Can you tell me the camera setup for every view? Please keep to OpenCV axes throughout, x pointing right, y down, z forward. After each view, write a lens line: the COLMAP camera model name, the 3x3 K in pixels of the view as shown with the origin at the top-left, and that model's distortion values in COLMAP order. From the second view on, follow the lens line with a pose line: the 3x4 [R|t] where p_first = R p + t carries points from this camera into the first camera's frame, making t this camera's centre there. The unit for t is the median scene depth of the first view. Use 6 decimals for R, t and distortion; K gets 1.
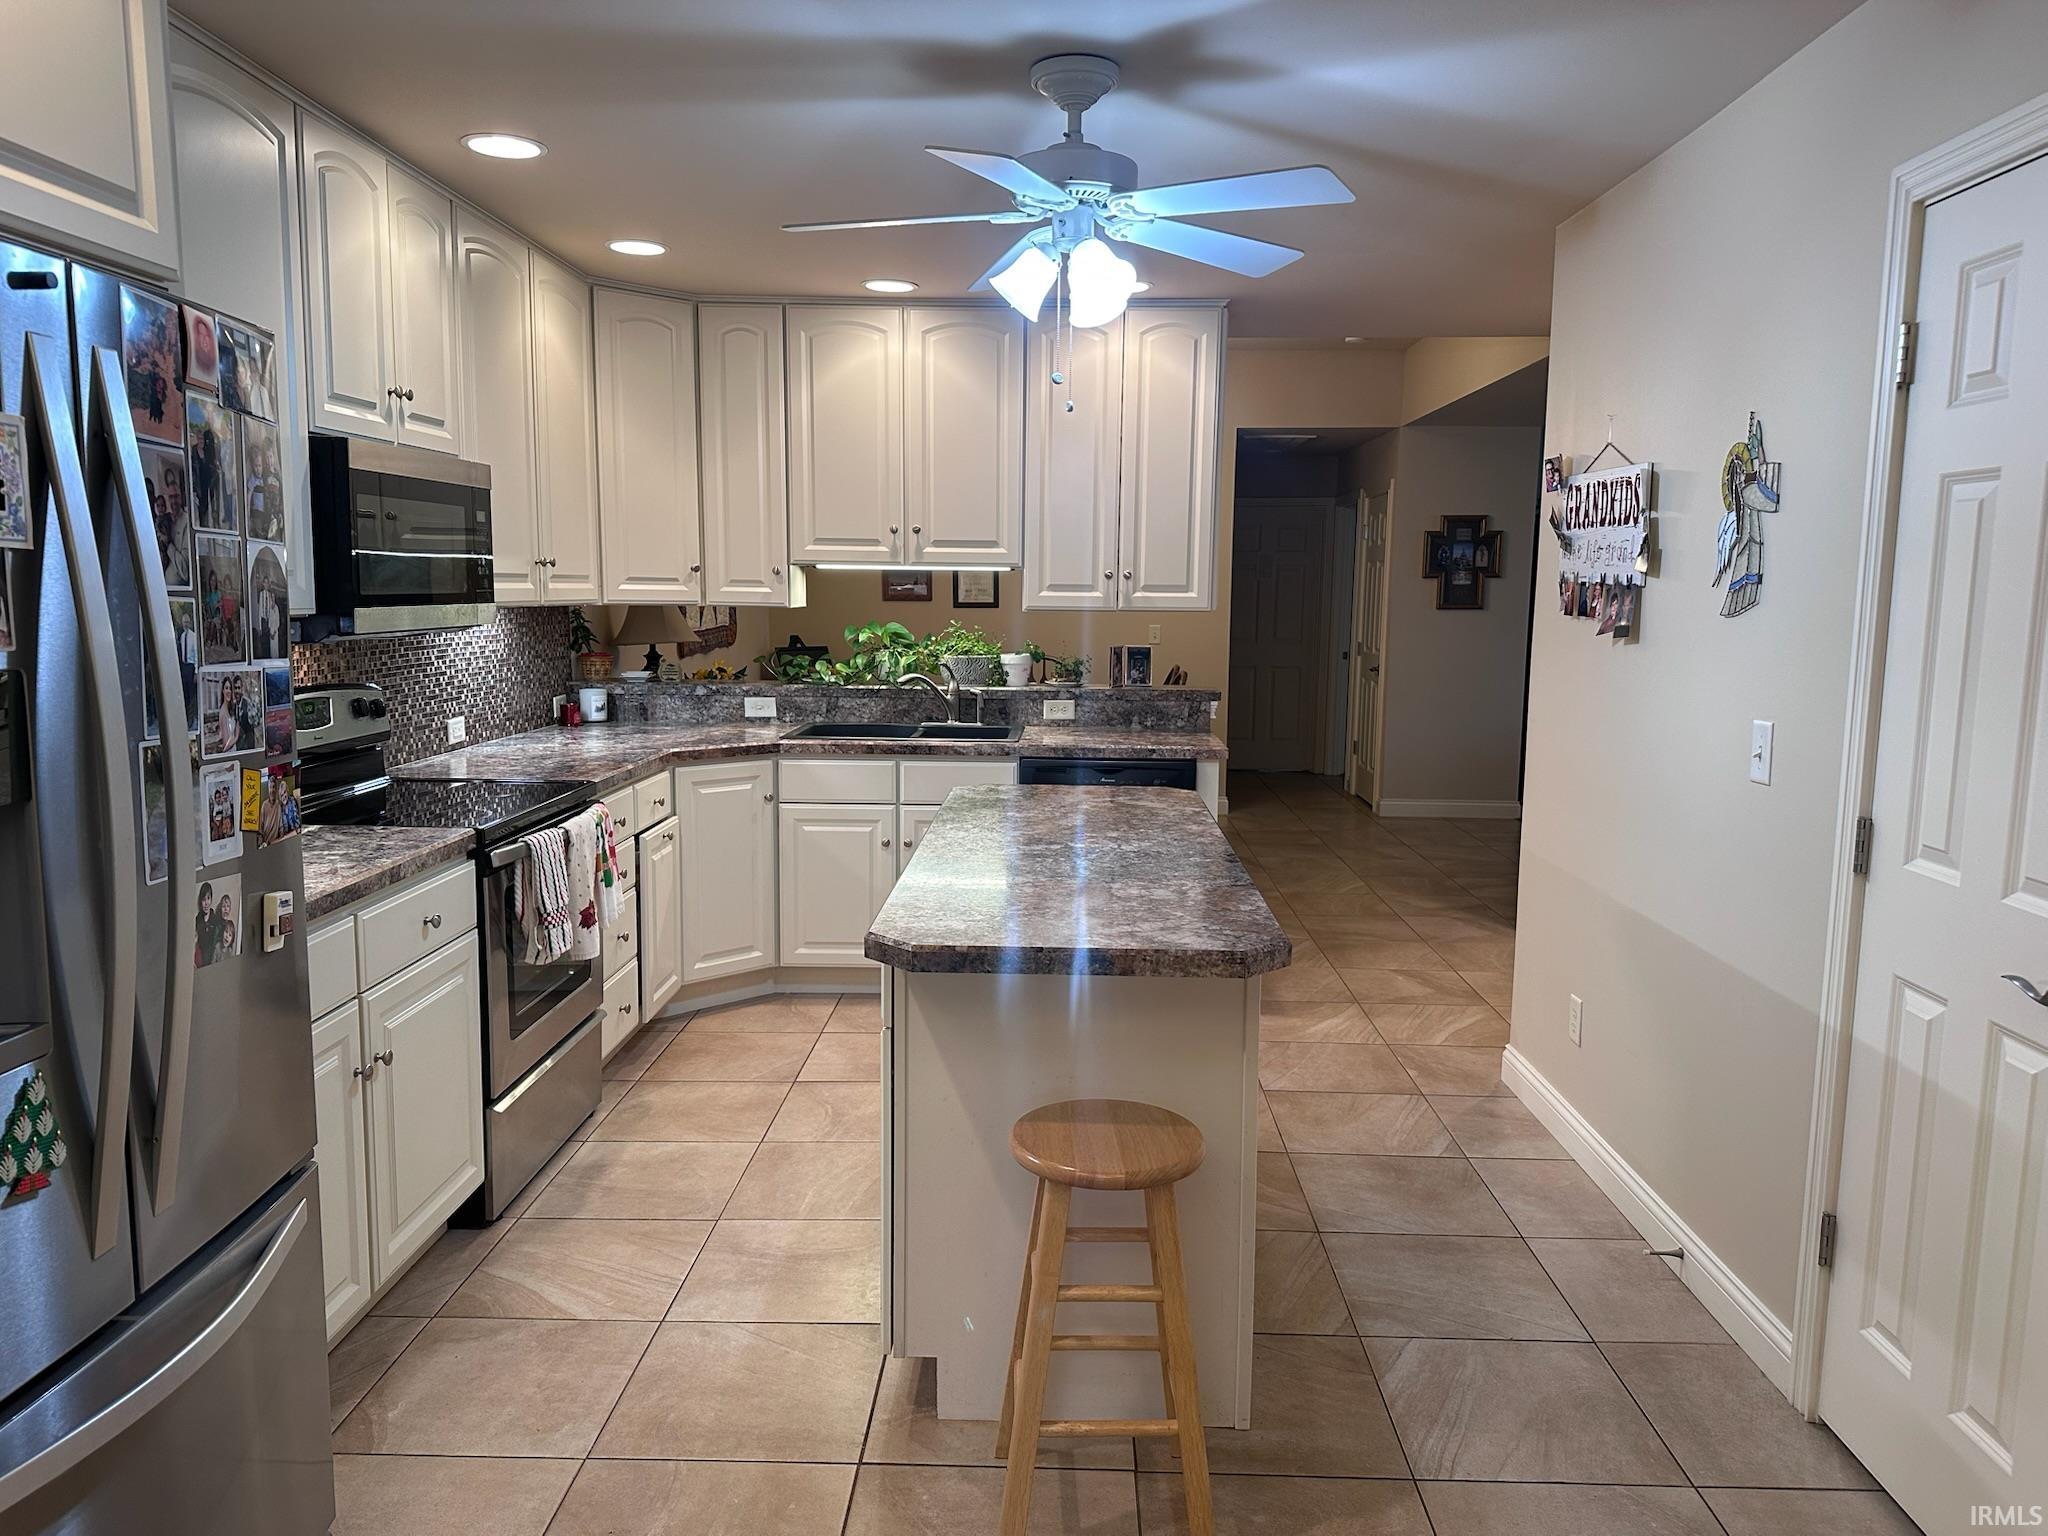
lens RADIAL K [[1433.6, 0, 1024.0], [0, 1433.6, 768.0], [0, 0, 1]] dist [0.135116, -0.152919]
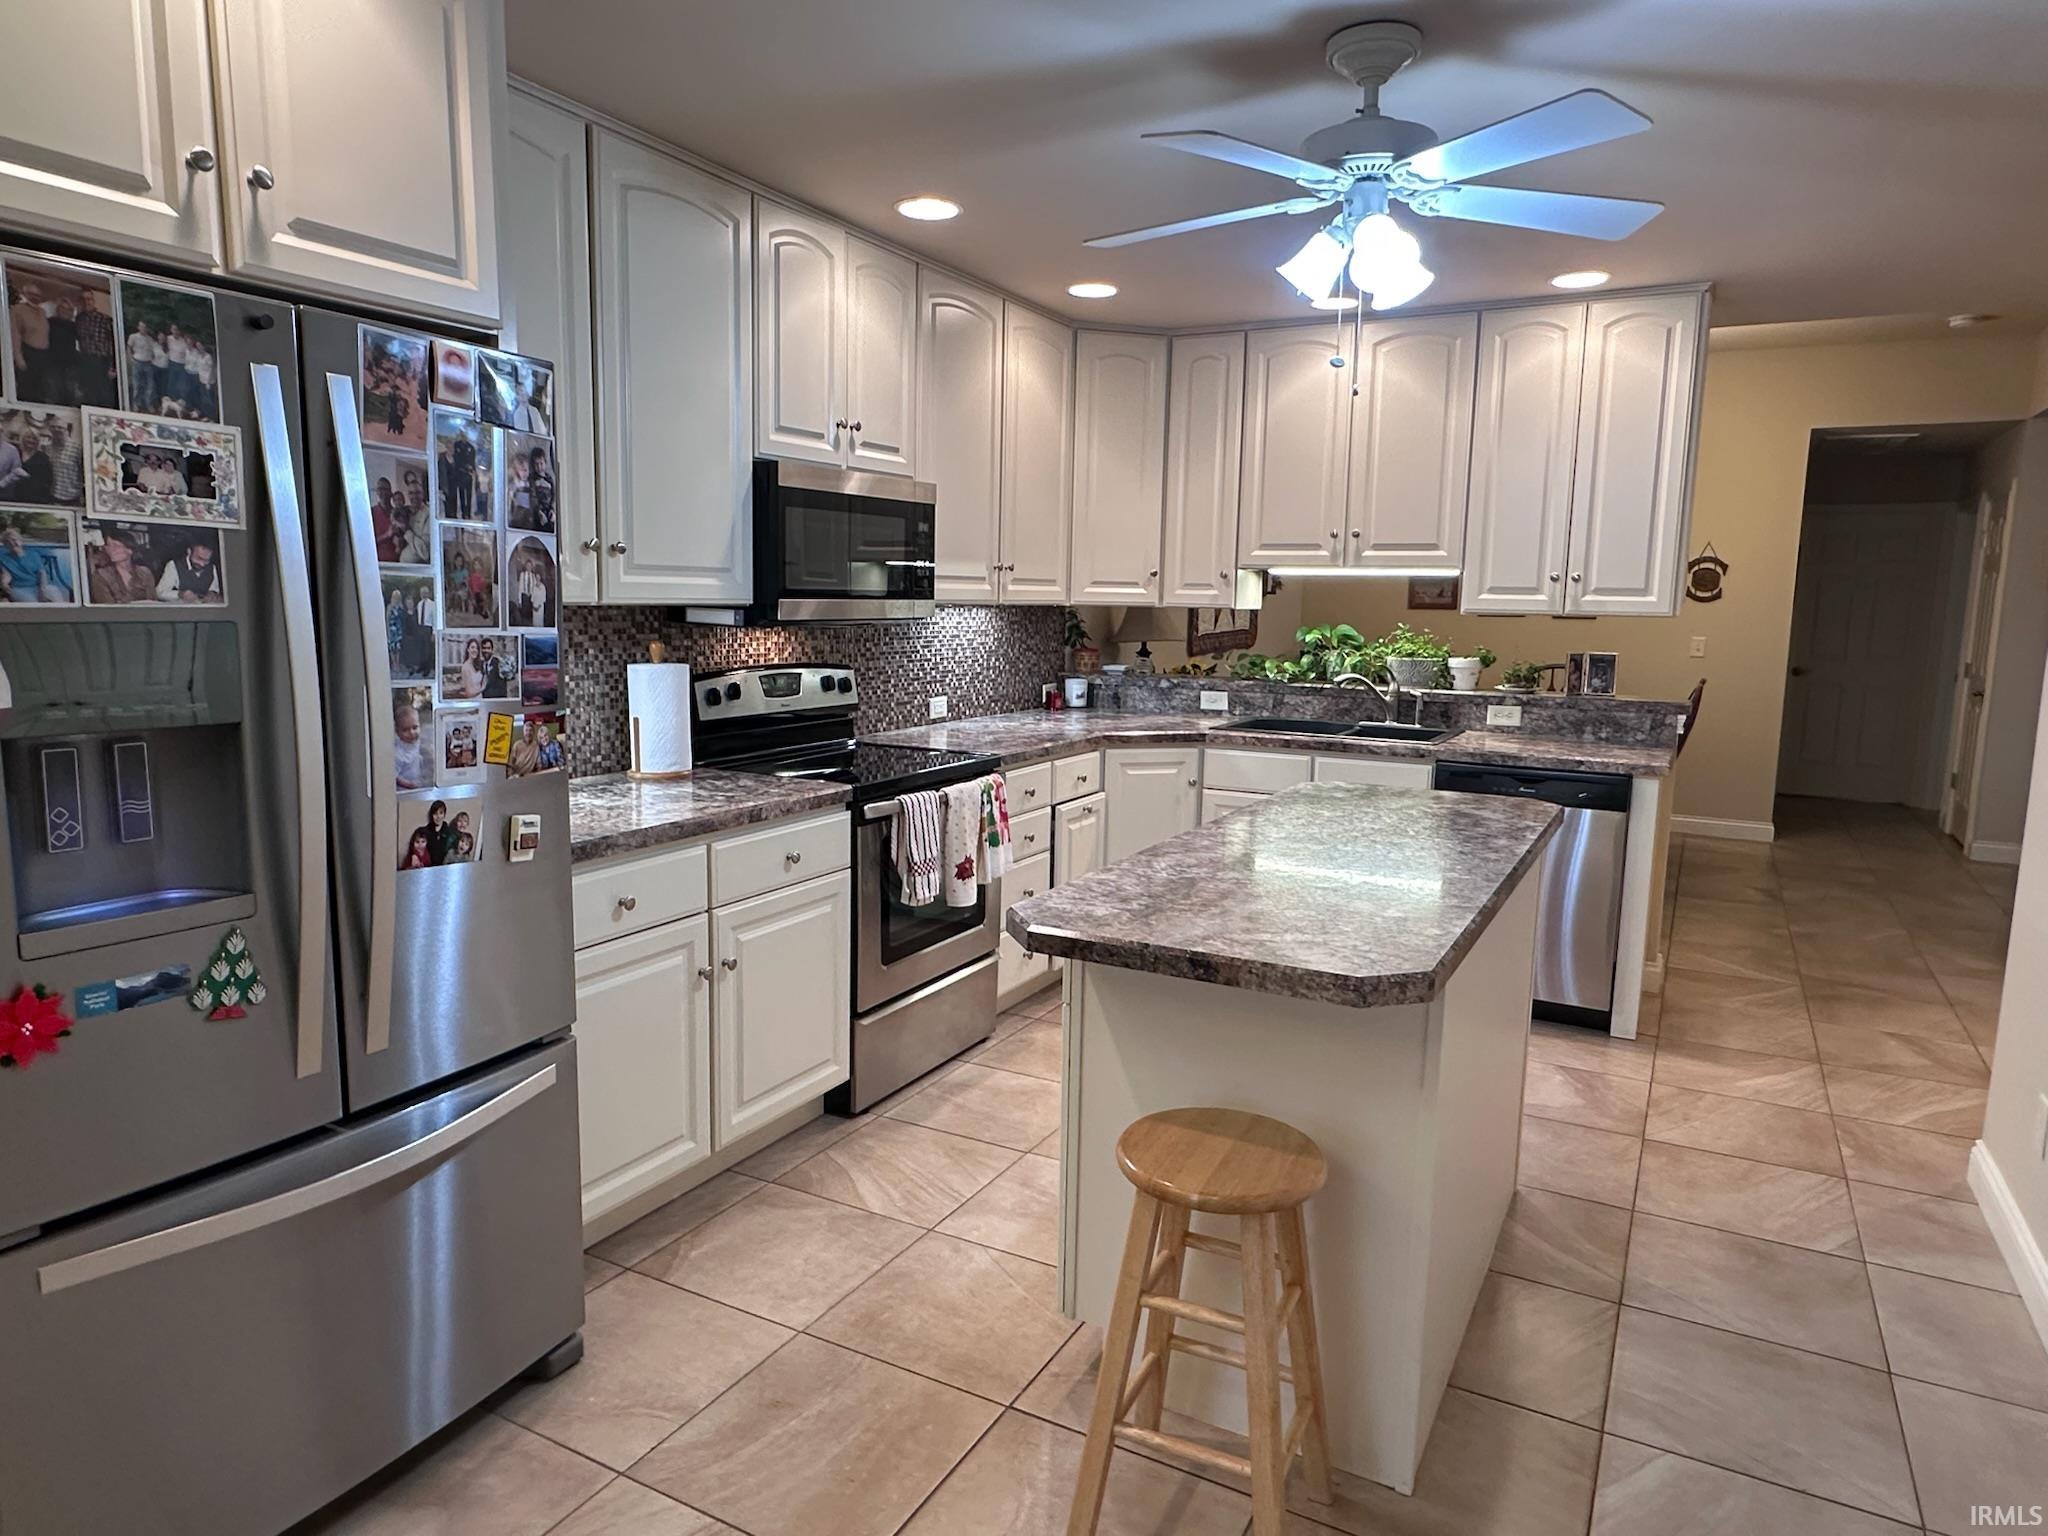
lens RADIAL K [[1259.7, 0, 1024.0], [0, 1259.7, 768.0], [0, 0, 1]] dist [0.016510, -0.016942]
pose [[0.891676, 0.067595, -0.447599, 0.155427], [-0.065211, 0.997656, 0.020754, -0.002082], [0.447952, 0.010683, 0.893994, 0.106093]]
